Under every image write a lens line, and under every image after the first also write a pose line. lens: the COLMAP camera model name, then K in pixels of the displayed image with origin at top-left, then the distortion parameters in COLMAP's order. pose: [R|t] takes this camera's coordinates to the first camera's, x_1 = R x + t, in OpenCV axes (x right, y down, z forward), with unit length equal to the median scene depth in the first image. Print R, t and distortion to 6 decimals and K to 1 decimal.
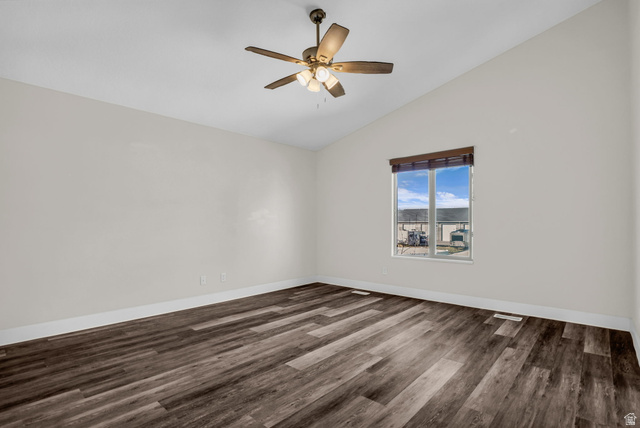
lens RADIAL K [[318.7, 0, 322.5], [0, 318.7, 201.1], [0, 0, 1]] dist [0.001215, 0.000709]
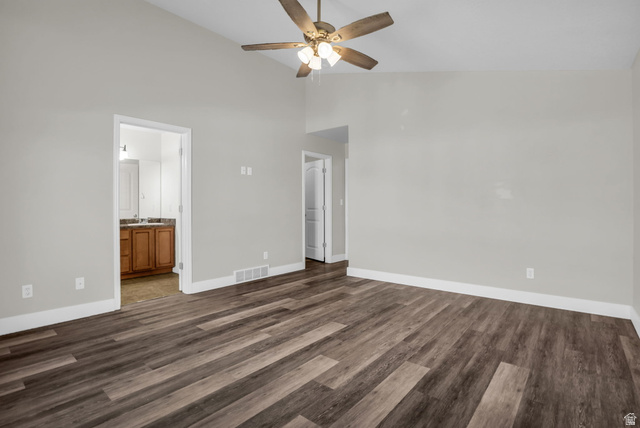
lens RADIAL K [[315.2, 0, 320.0], [0, 315.2, 214.0], [0, 0, 1]] dist [-0.044753, 0.014356]
pose [[-0.999745, 0.004302, -0.022157, 0.006549], [0.005340, 0.998880, -0.047011, 0.138502], [0.021930, -0.047117, -0.998649, 1.970641]]
